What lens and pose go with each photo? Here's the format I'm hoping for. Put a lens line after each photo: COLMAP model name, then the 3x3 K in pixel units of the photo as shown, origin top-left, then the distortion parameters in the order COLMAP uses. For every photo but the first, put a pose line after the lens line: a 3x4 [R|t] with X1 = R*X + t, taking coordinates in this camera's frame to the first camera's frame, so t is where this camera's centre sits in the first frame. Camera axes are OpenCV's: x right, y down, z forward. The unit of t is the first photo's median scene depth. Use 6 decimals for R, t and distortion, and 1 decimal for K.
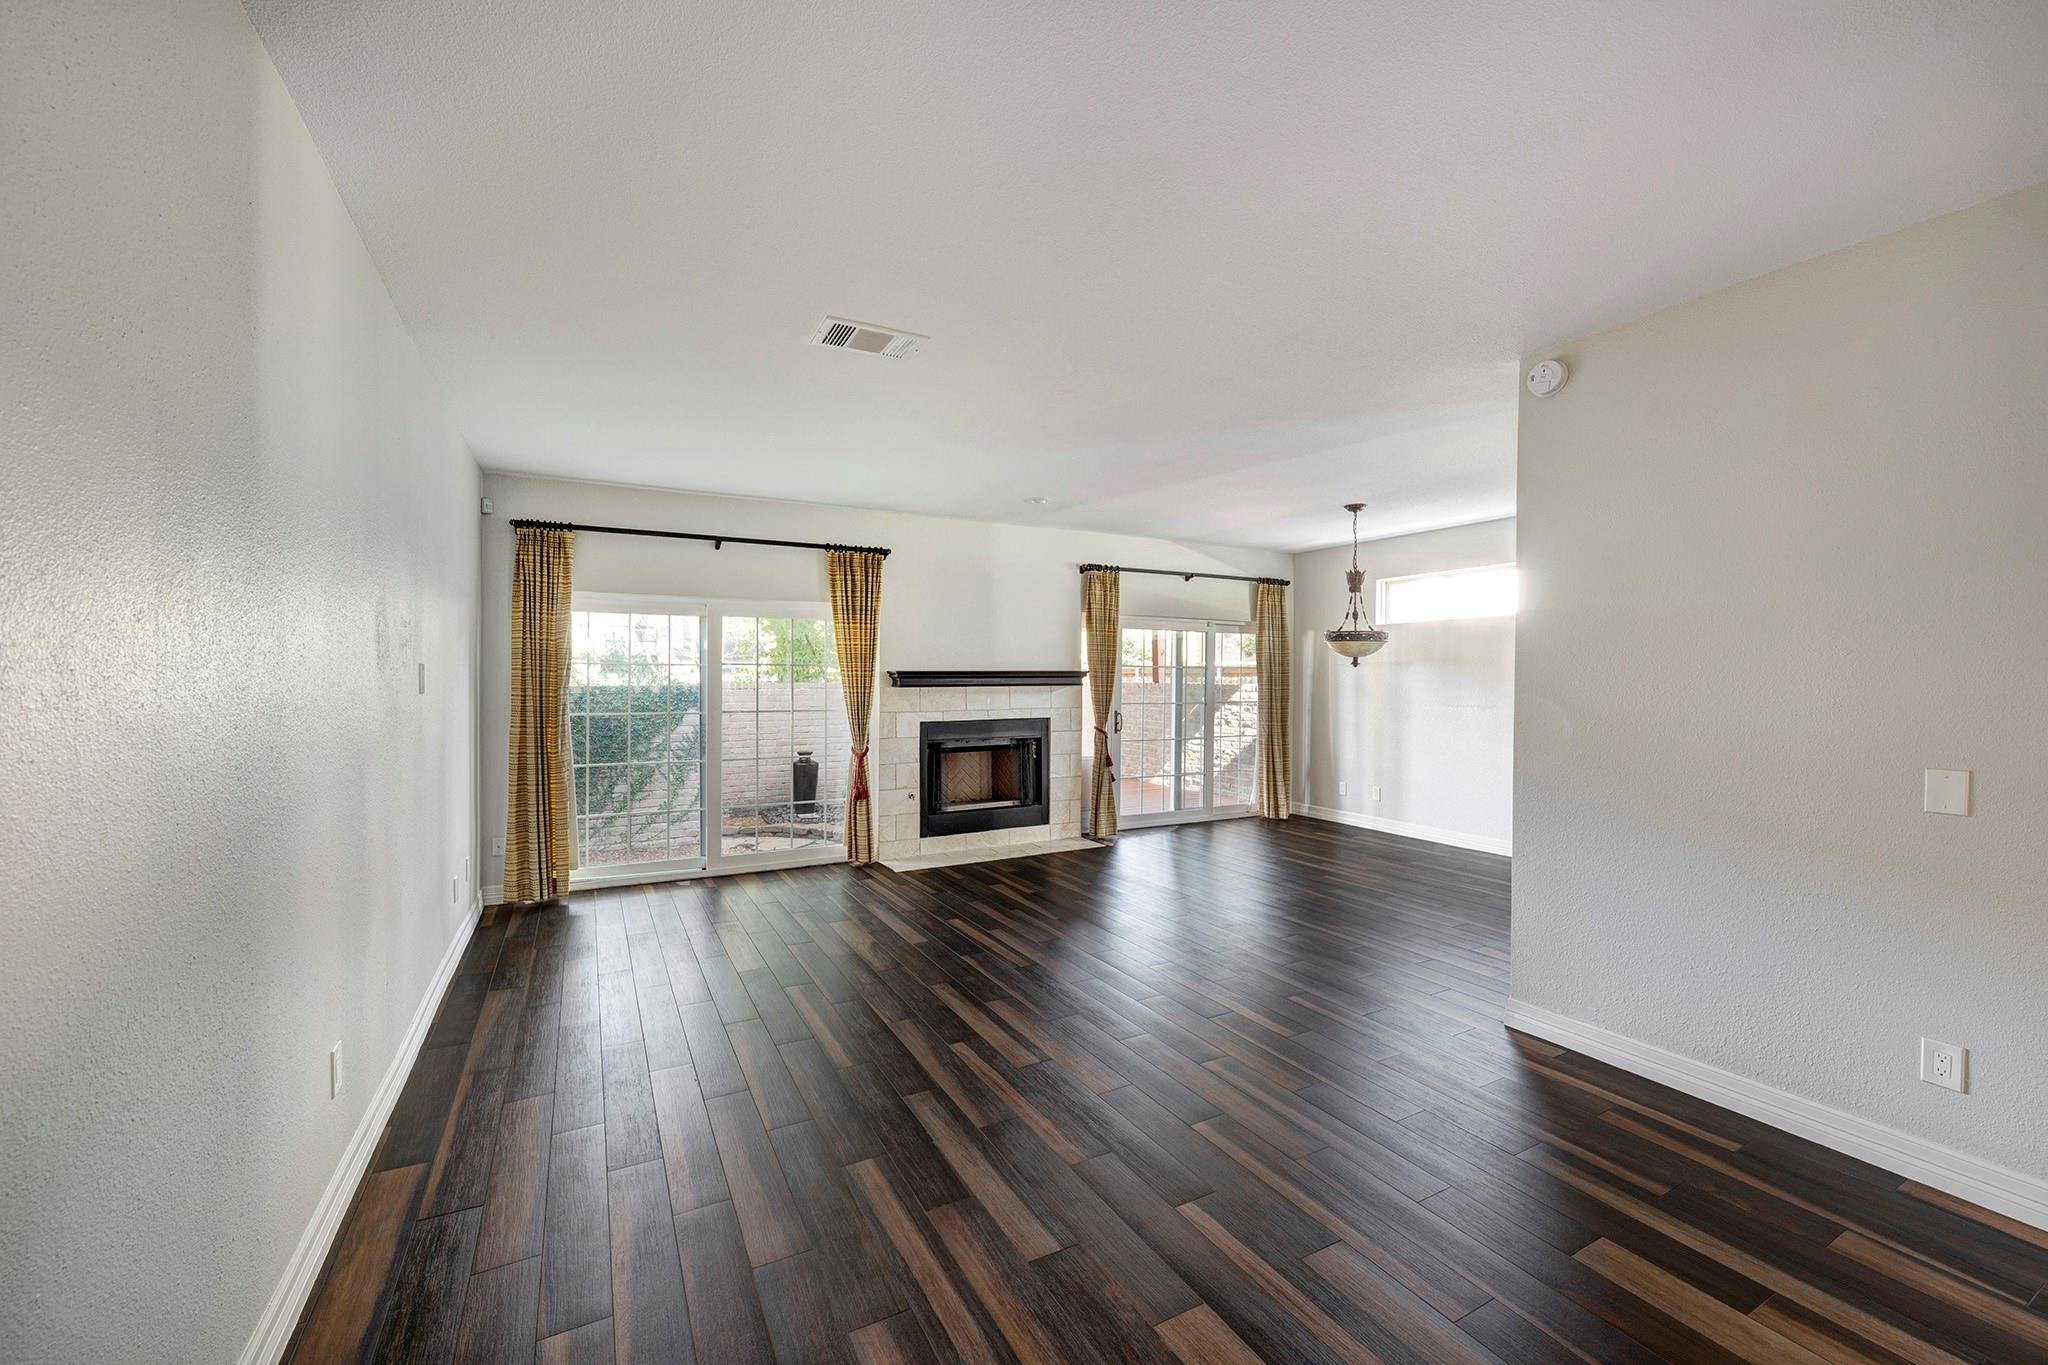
lens RADIAL K [[815.0, 0, 1012.3], [0, 815.0, 679.6], [0, 0, 1]] dist [-0.002762, -0.000073]
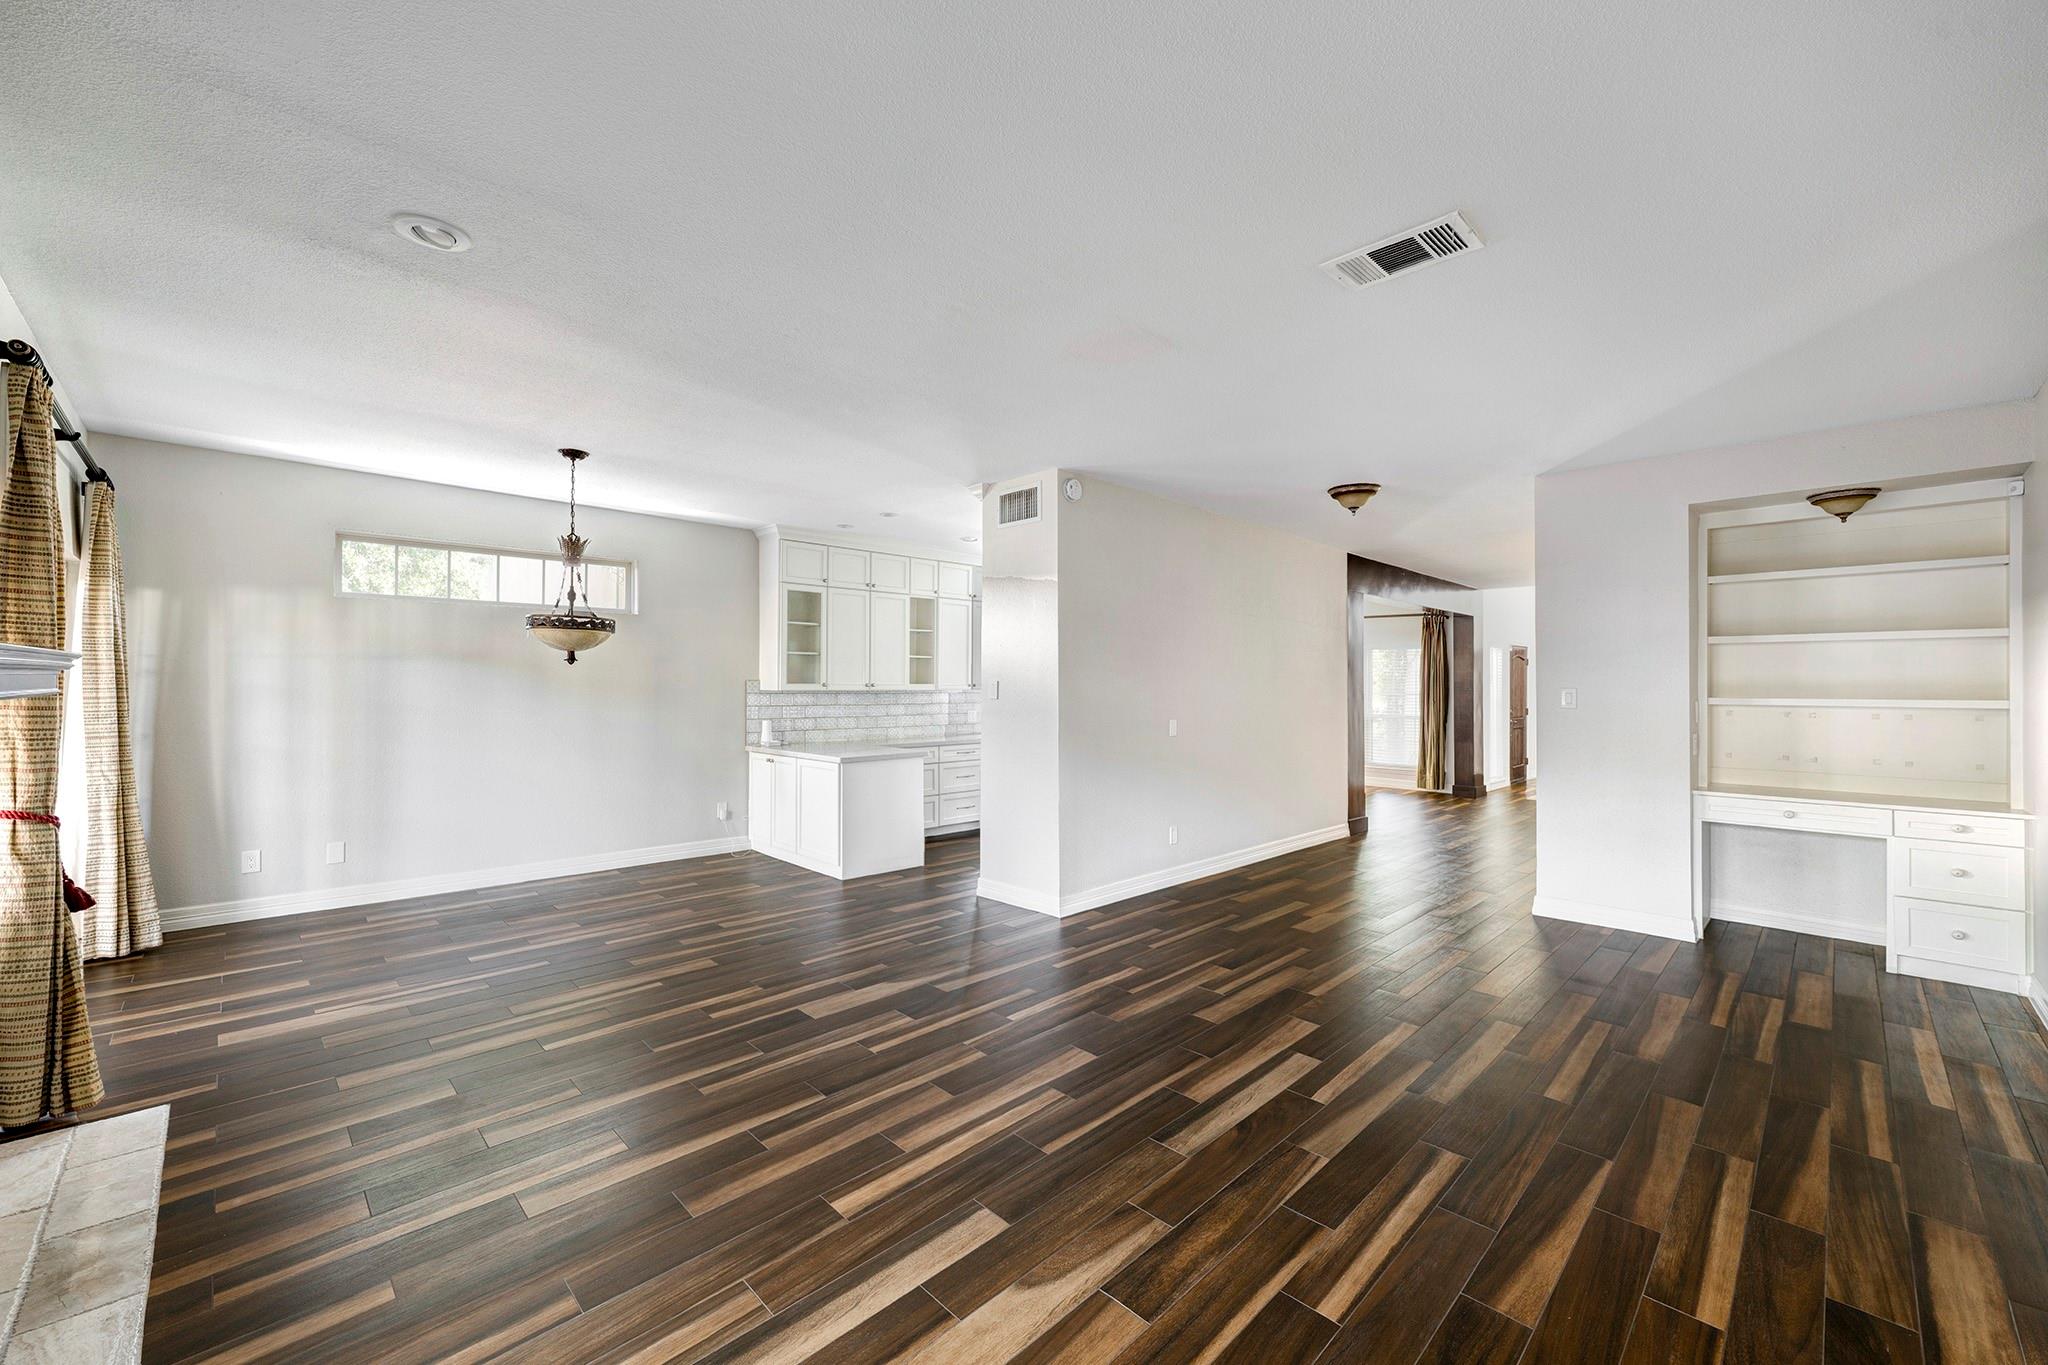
lens RADIAL K [[815.0, 0, 1019.5], [0, 815.0, 680.8], [0, 0, 1]] dist [-0.002762, -0.000073]
pose [[-0.293244, 0.003145, 0.956033, -0.468606], [-0.004634, 0.999978, -0.004711, 0.002661], [-0.956027, -0.005811, -0.293223, 0.906724]]
